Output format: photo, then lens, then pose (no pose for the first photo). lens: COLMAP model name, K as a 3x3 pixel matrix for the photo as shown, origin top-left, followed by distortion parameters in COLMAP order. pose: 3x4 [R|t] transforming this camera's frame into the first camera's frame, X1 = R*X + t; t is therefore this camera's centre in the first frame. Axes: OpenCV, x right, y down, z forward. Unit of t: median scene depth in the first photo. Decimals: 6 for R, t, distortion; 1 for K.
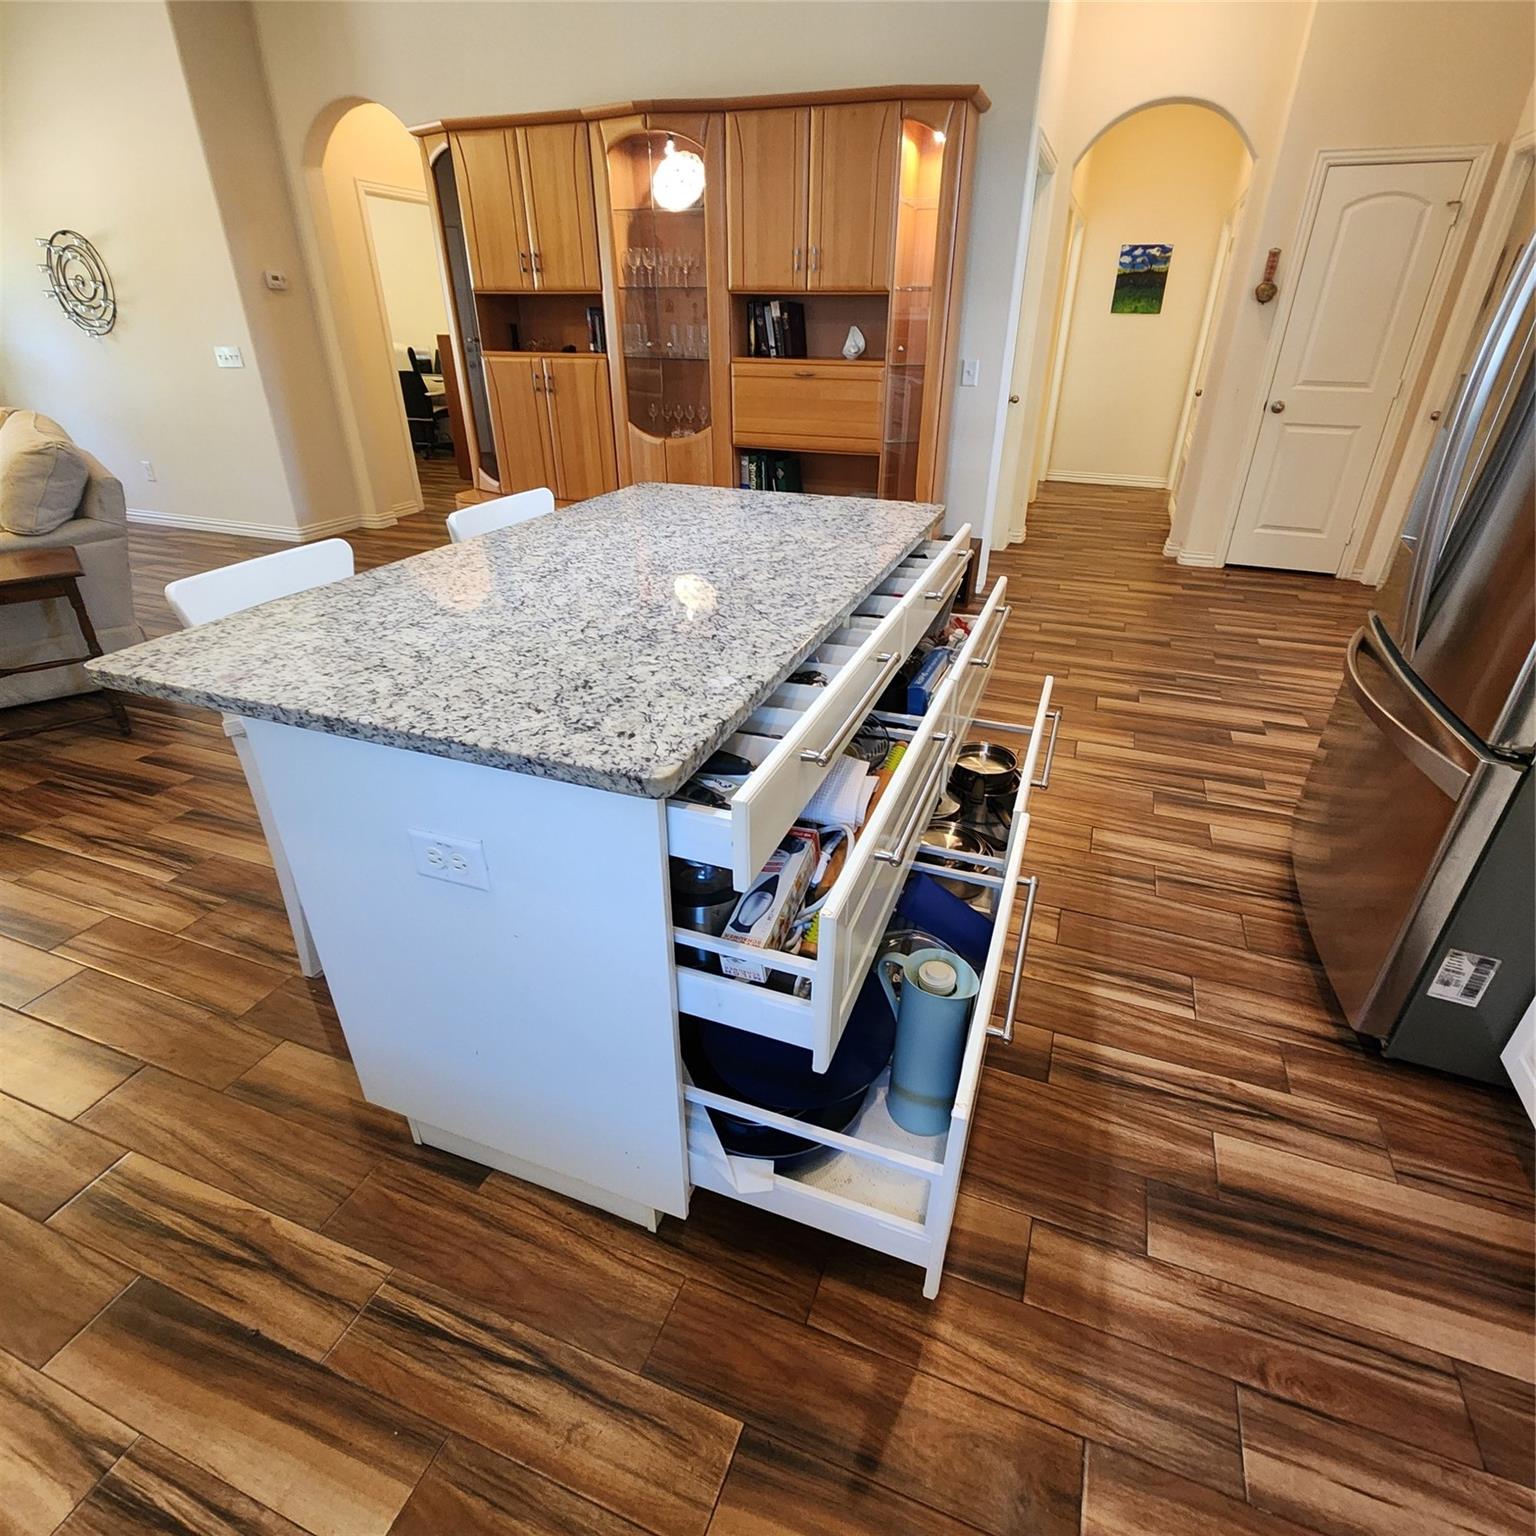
lens RADIAL K [[837.4, 0, 776.9], [0, 837.4, 770.6], [0, 0, 1]] dist [0.000824, -0.000948]
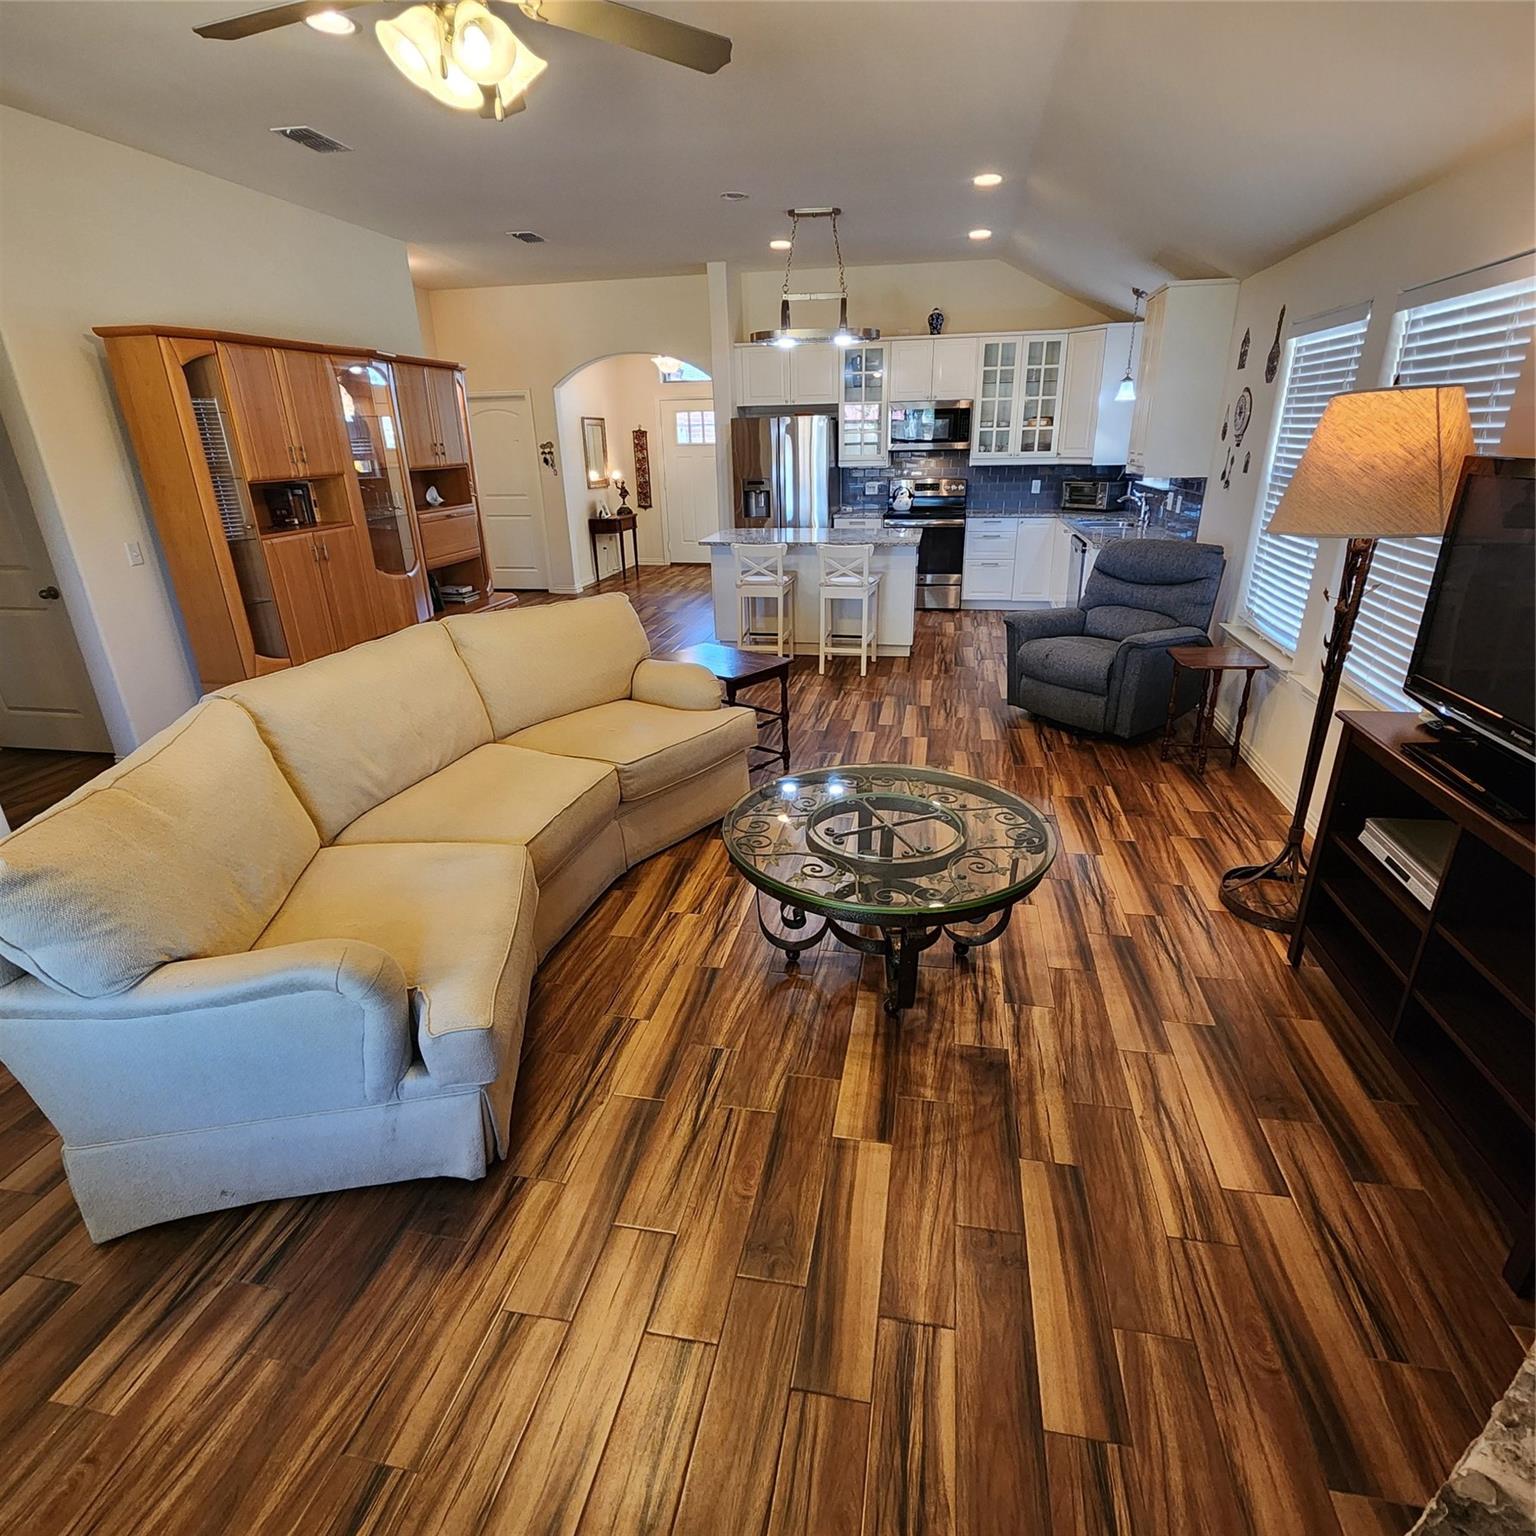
lens RADIAL K [[837.4, 0, 782.5], [0, 837.4, 771.7], [0, 0, 1]] dist [0.000824, -0.000948]
pose [[-0.176195, -0.374552, 0.910311, -1.926004], [0.482337, 0.773297, 0.411536, -0.508445], [-0.858083, 0.511588, 0.044409, 0.724592]]
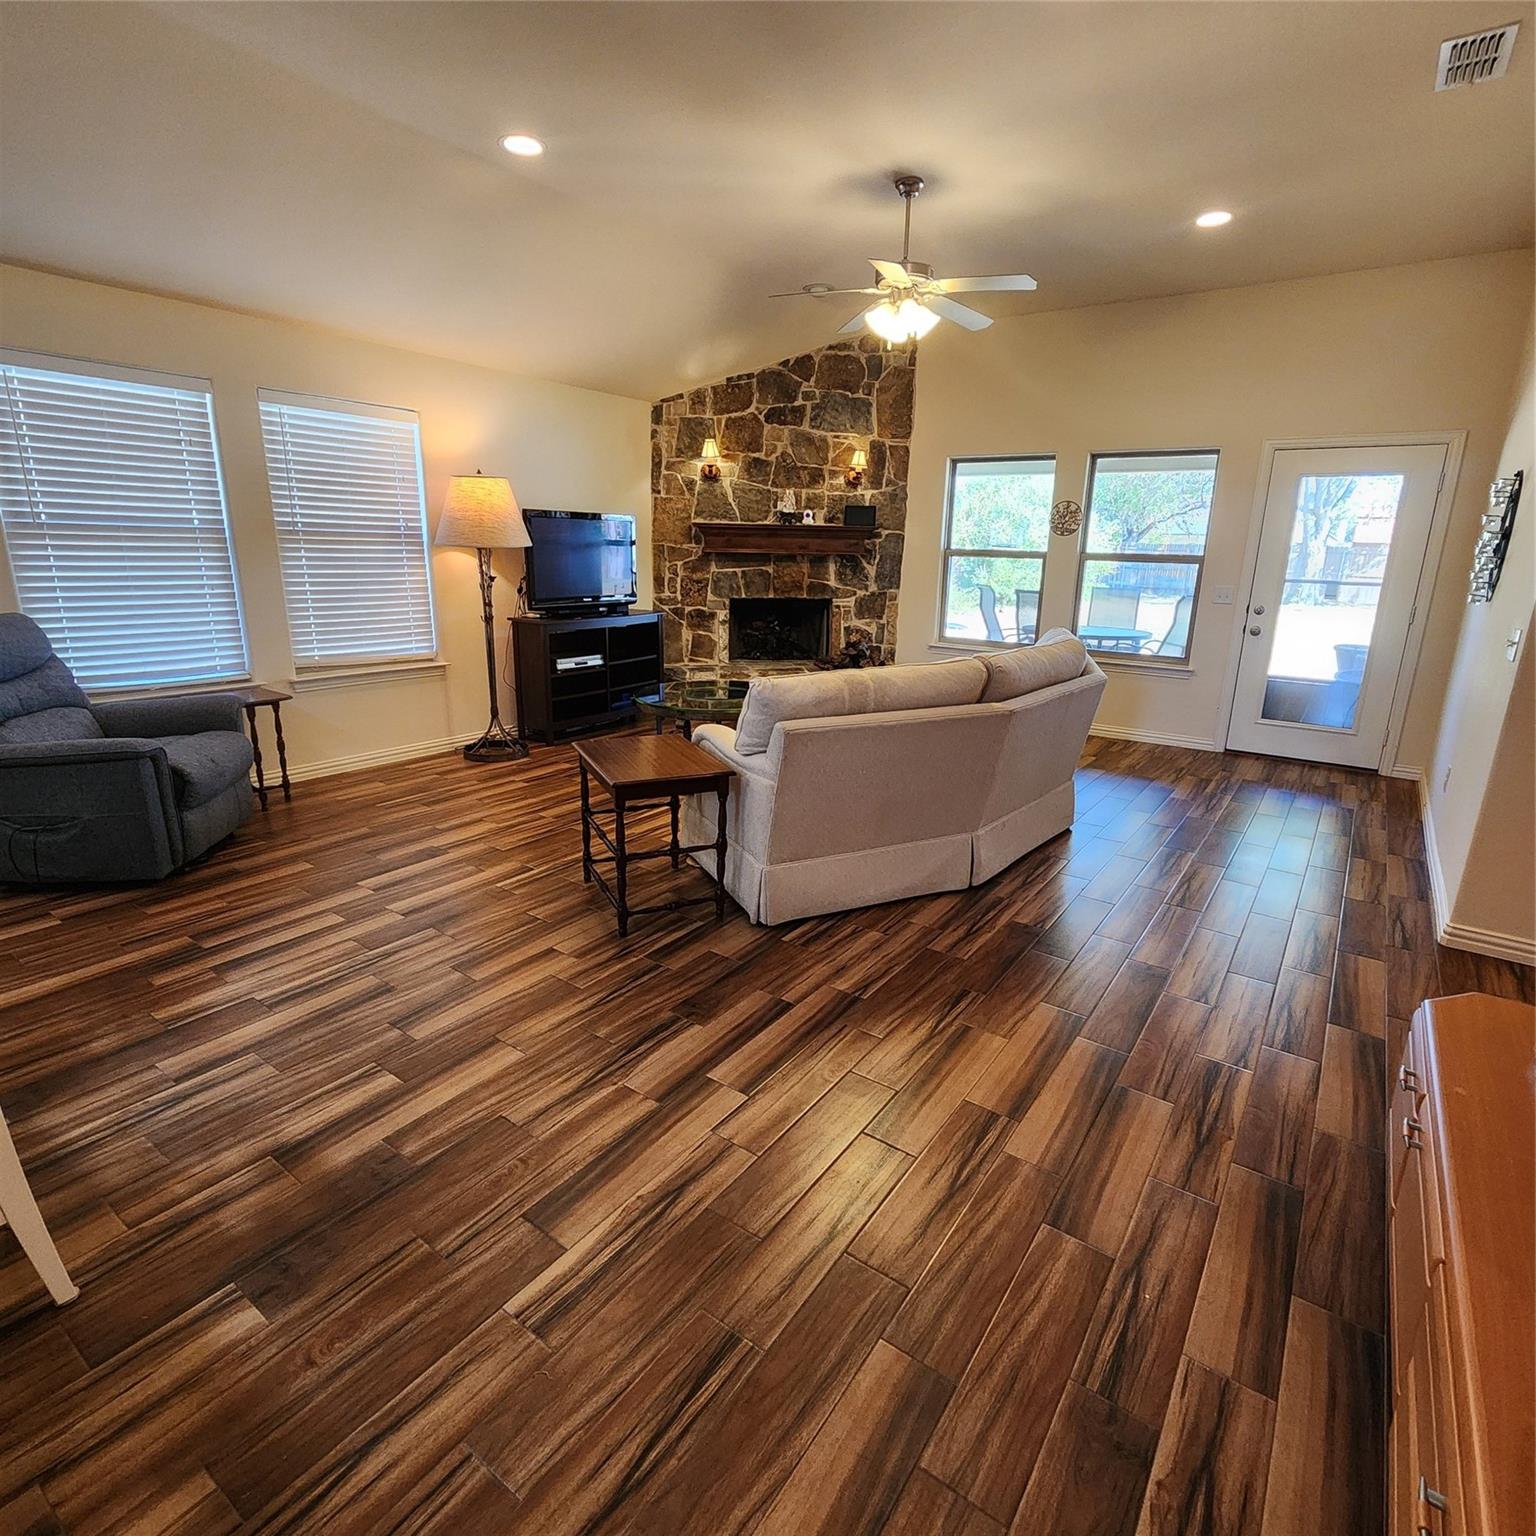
lens RADIAL K [[837.4, 0, 781.6], [0, 837.4, 768.7], [0, 0, 1]] dist [0.000824, -0.000948]
pose [[-0.243049, 0.237011, -0.940613, 0.063808], [-0.484499, 0.810408, 0.329394, -0.540954], [0.840350, 0.535785, -0.082137, 0.977161]]
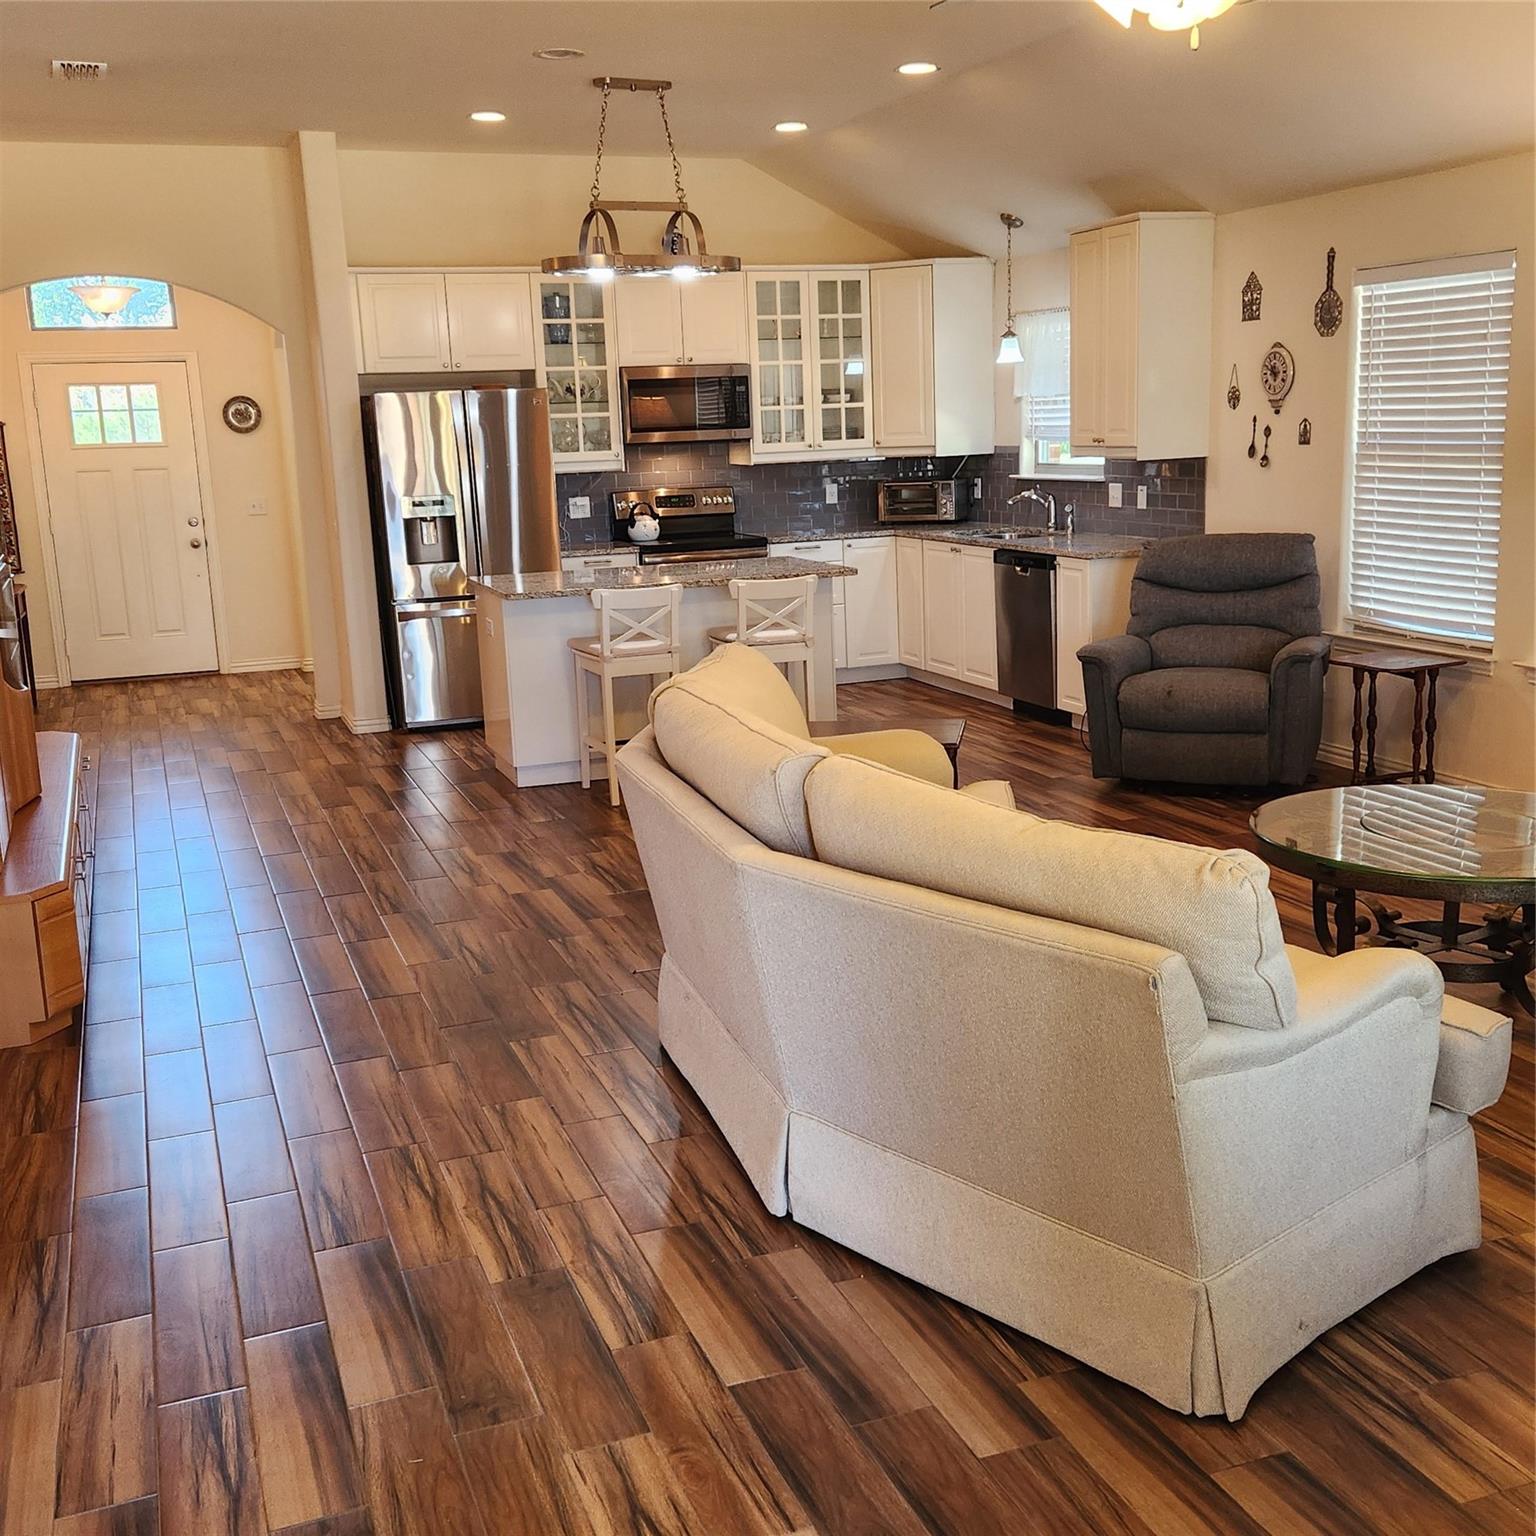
lens RADIAL K [[1735.0, 0, 791.0], [0, 1735.0, 765.0], [0, 0, 1]] dist [0.069680, 0.000000]
pose [[-0.665124, -0.135751, 0.734290, -1.897657], [0.380515, 0.784475, 0.489701, -0.974826], [-0.642510, 0.605120, -0.470117, 1.593204]]
